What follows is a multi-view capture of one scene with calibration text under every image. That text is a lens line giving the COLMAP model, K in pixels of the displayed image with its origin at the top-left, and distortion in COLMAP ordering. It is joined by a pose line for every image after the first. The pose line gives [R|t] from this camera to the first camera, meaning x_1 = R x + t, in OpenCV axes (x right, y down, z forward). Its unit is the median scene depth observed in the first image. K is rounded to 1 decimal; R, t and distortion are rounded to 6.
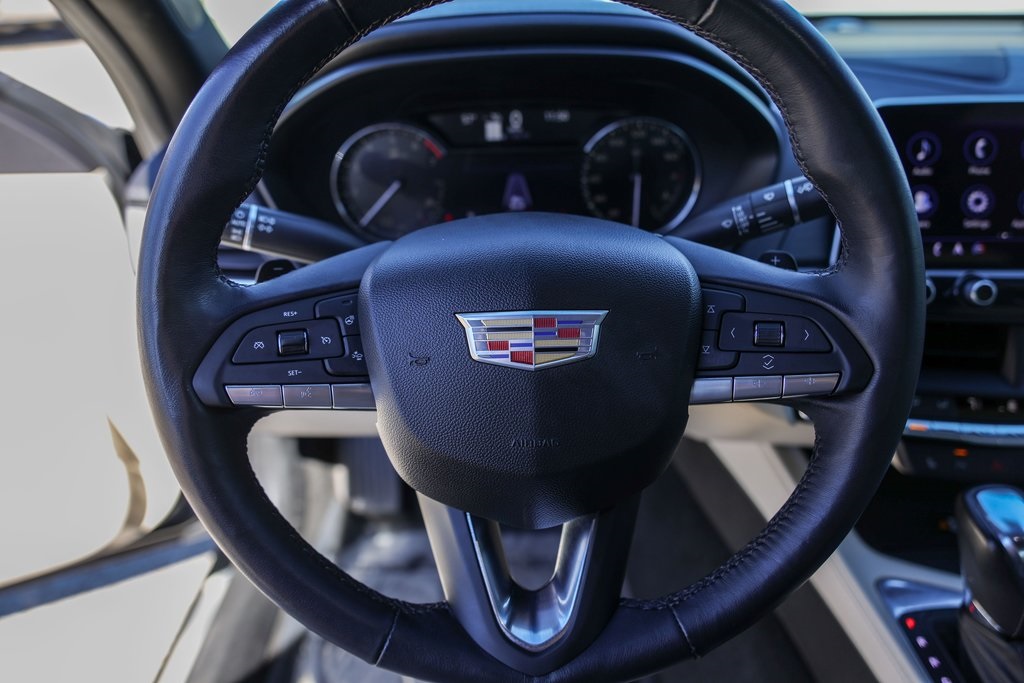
lens RADIAL K [[689.5, 0, 514.6], [0, 689.5, 337.2], [0, 0, 1]] dist [-0.005754, -0.003918]
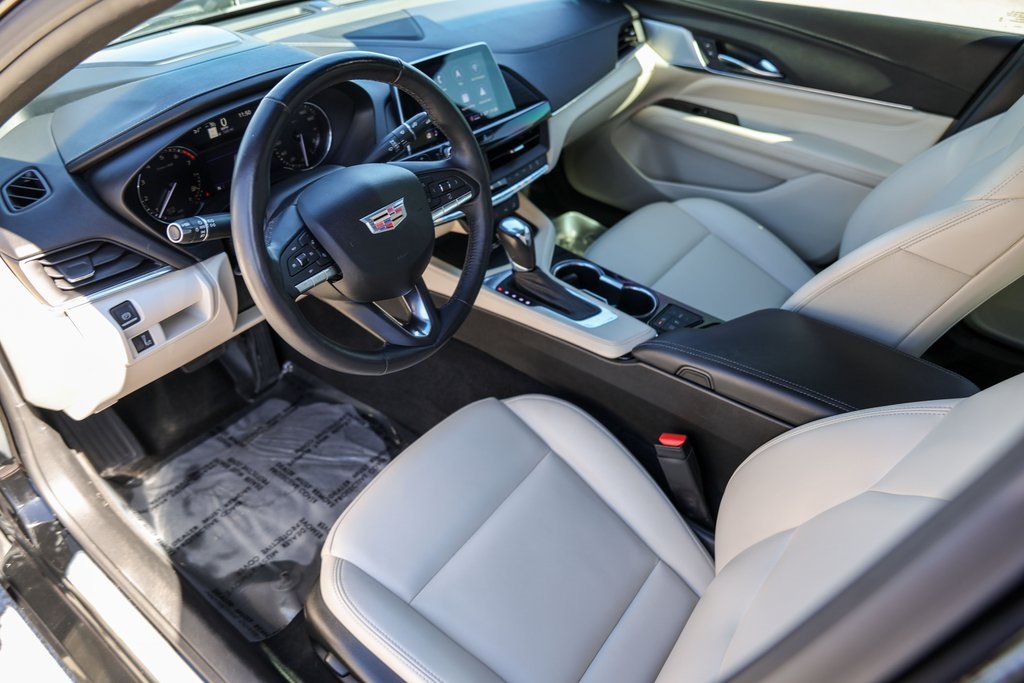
lens RADIAL K [[689.5, 0, 513.4], [0, 689.5, 335.3], [0, 0, 1]] dist [-0.005754, -0.003918]
pose [[0.631677, -0.464029, 0.621016, -1.072852], [0.352037, 0.885411, 0.303508, -0.163571], [-0.690691, 0.026902, 0.722649, -0.840004]]
